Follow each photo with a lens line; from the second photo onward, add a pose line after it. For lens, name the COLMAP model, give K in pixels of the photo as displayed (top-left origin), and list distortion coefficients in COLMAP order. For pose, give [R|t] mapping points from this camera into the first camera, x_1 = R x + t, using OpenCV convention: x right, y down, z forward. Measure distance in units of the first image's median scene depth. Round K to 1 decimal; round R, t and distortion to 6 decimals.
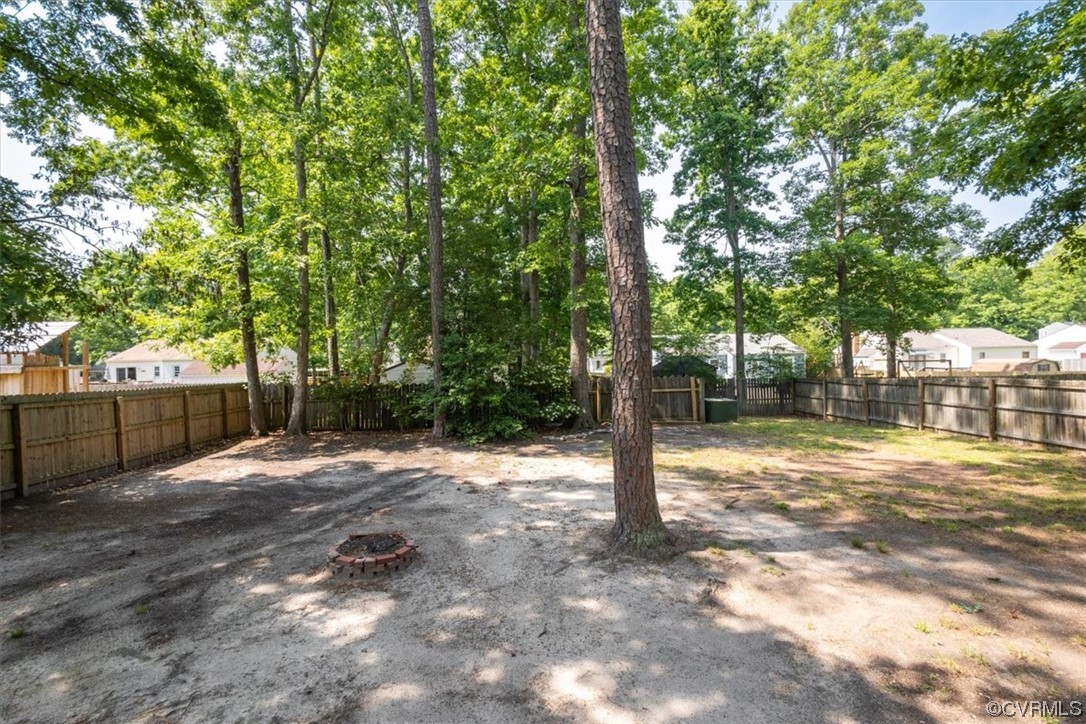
lens RADIAL K [[502.8, 0, 541.2], [0, 502.8, 361.0], [0, 0, 1]] dist [0.013517, -0.000169]
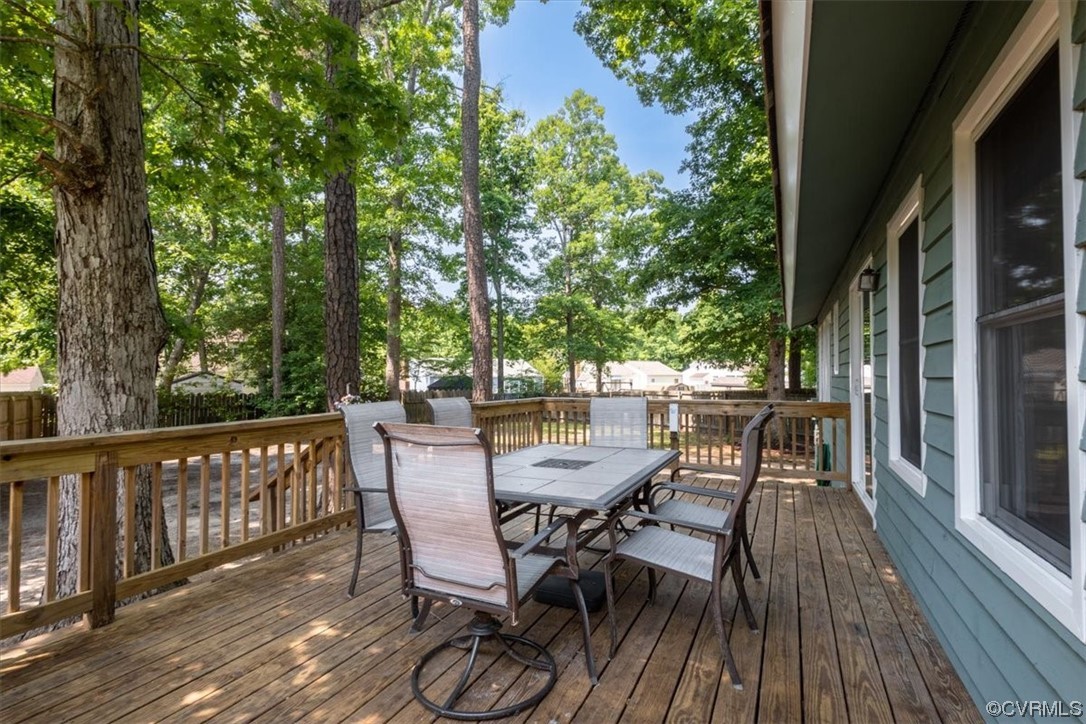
lens RADIAL K [[502.8, 0, 541.2], [0, 502.8, 361.0], [0, 0, 1]] dist [0.013517, -0.000169]
pose [[0.885301, 0.034481, 0.463739, -0.103844], [-0.013638, 0.998743, -0.048225, 0.010297], [-0.464819, 0.036369, 0.884658, -0.171519]]
